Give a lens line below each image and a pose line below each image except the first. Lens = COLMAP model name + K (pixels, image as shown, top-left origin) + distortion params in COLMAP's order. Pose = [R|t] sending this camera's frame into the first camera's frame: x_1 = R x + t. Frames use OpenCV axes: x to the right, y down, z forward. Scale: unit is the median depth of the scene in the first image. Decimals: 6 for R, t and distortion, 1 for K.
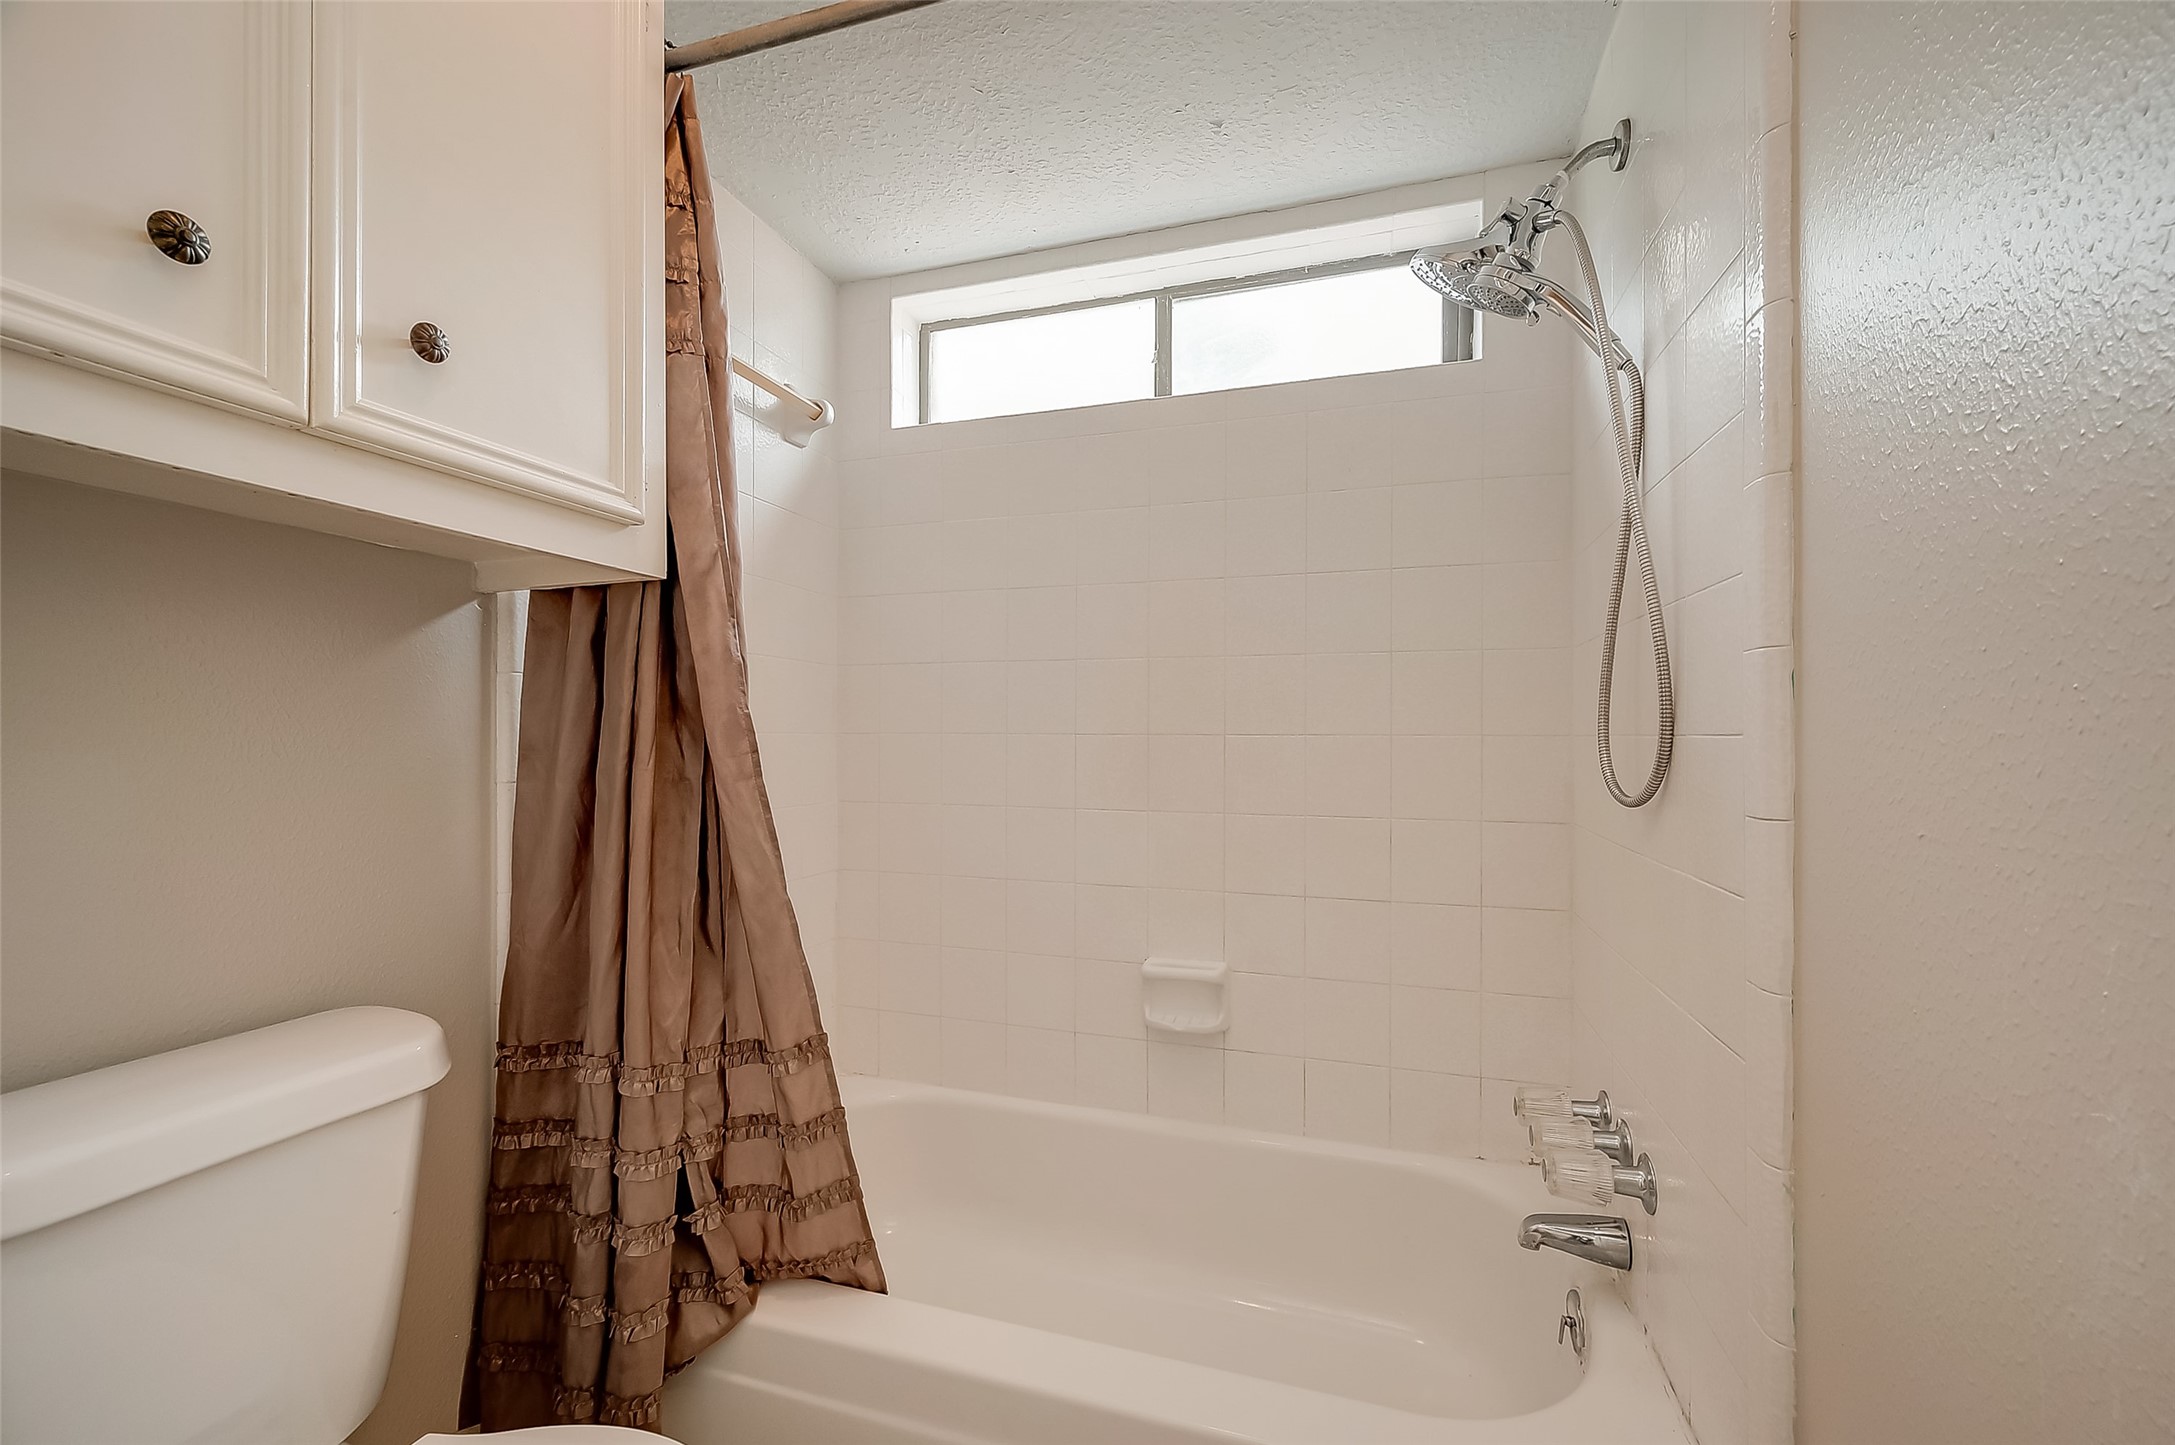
lens RADIAL K [[861.5, 0, 1080.2], [0, 861.5, 726.6], [0, 0, 1]] dist [0.000869, 0.000183]
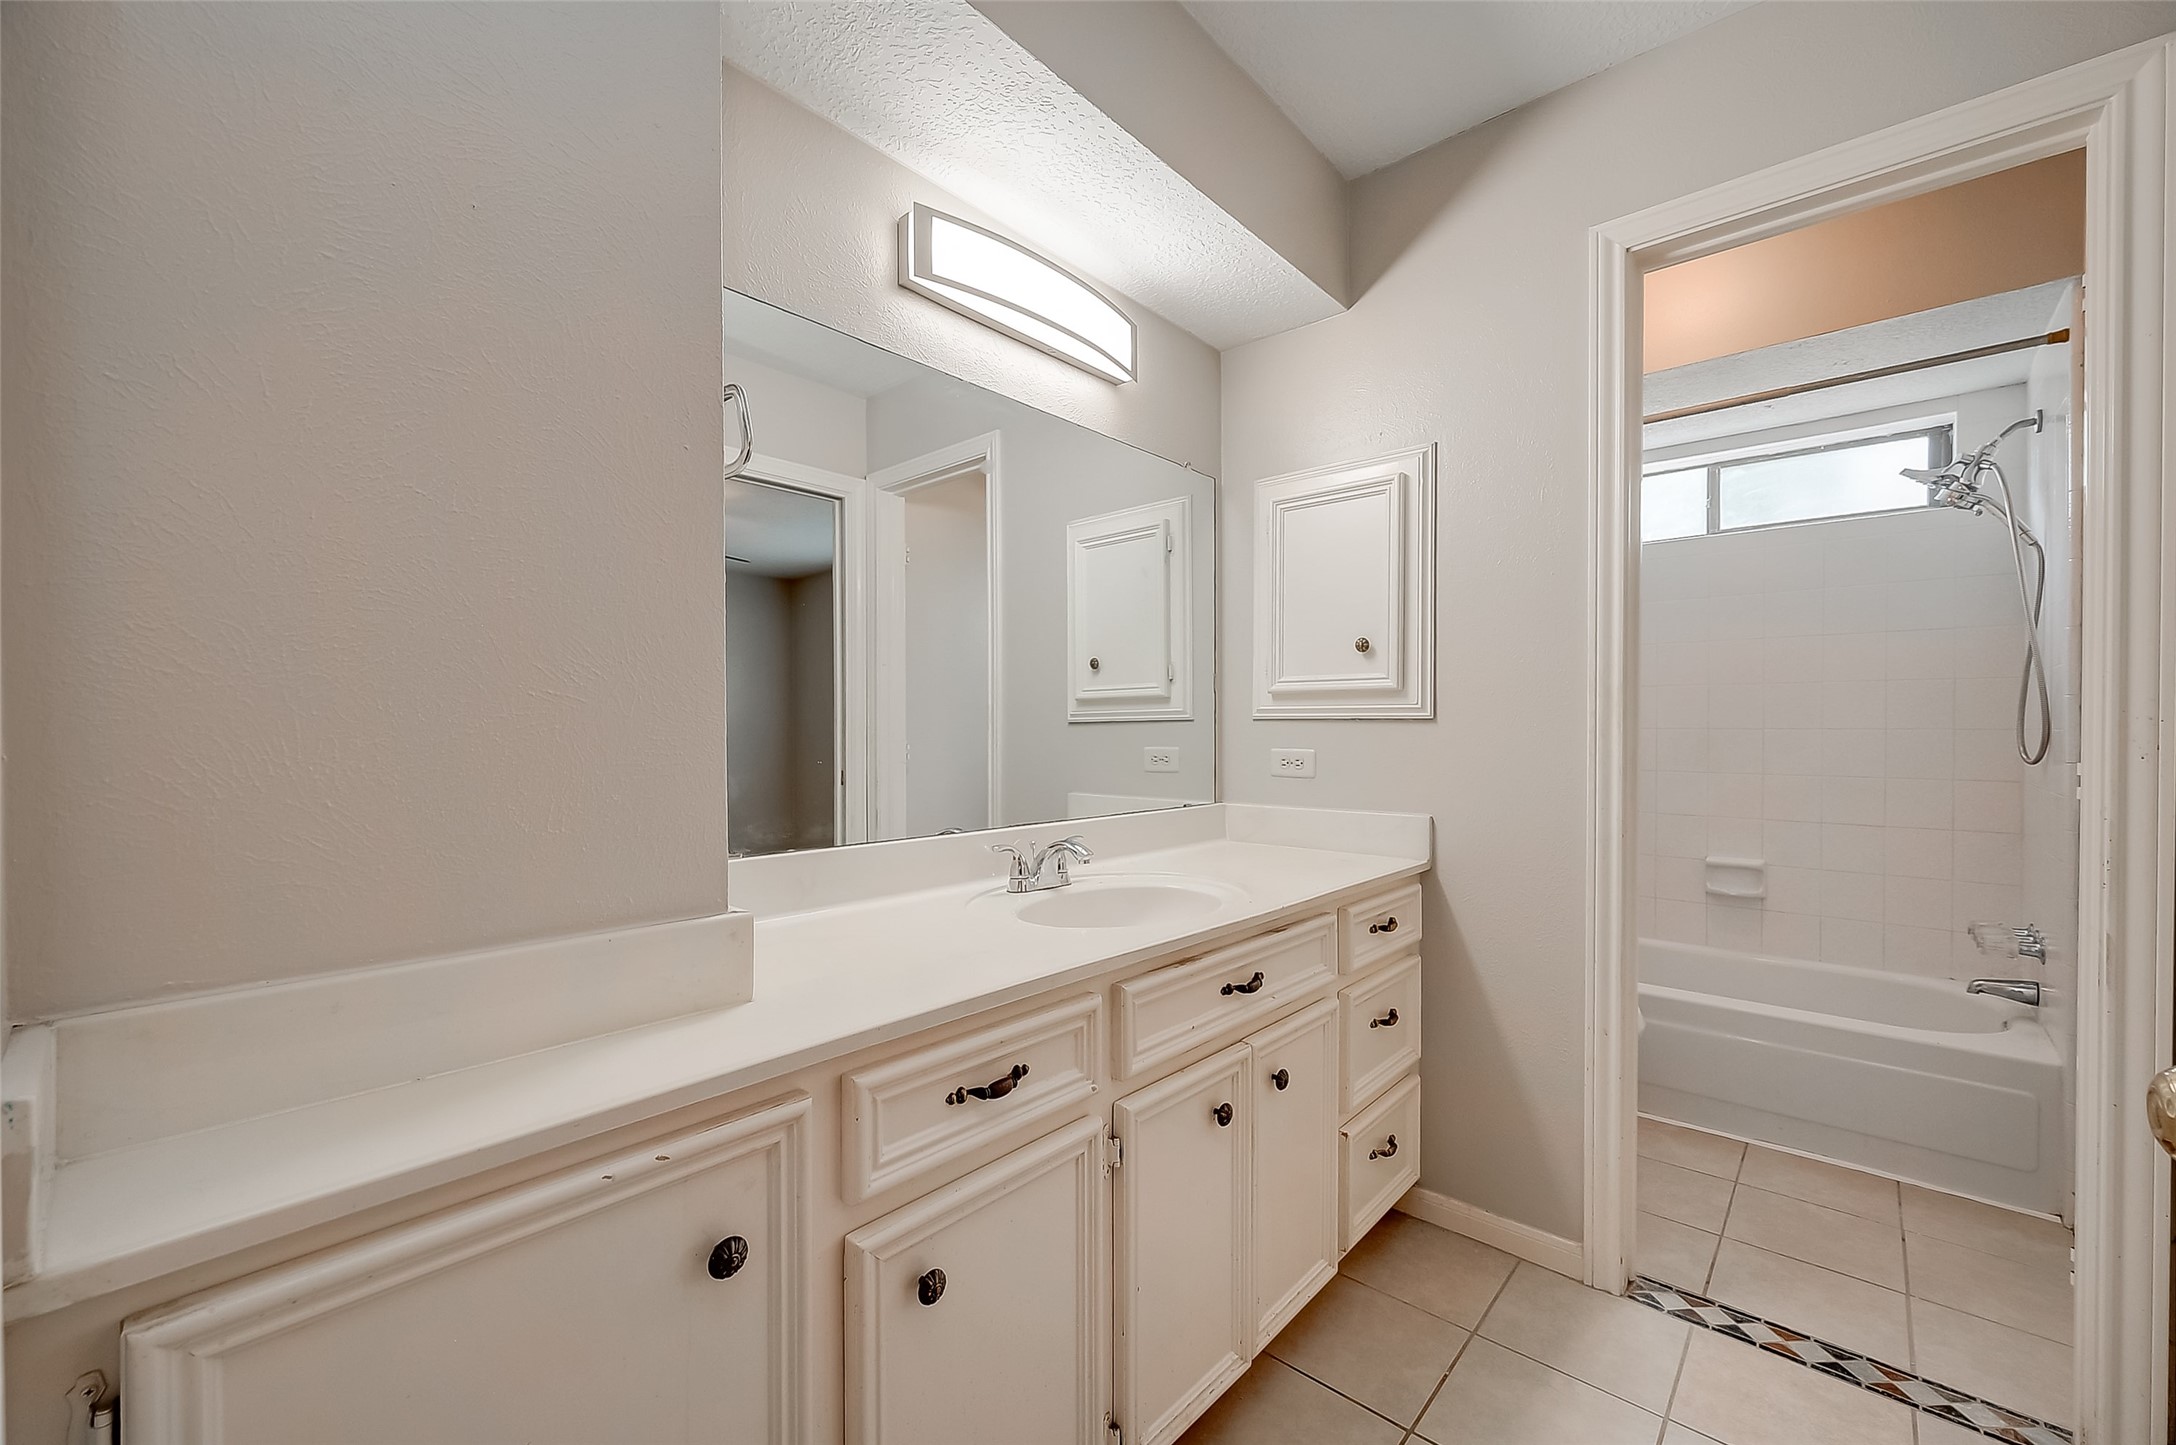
lens RADIAL K [[861.9, 0, 1103.8], [0, 861.9, 729.3], [0, 0, 1]] dist [0.000869, 0.000183]
pose [[0.923677, 0.000336, -0.383172, -0.508874], [0.004820, 0.999910, 0.012498, -0.021752], [0.383142, -0.013391, 0.923592, -1.444683]]
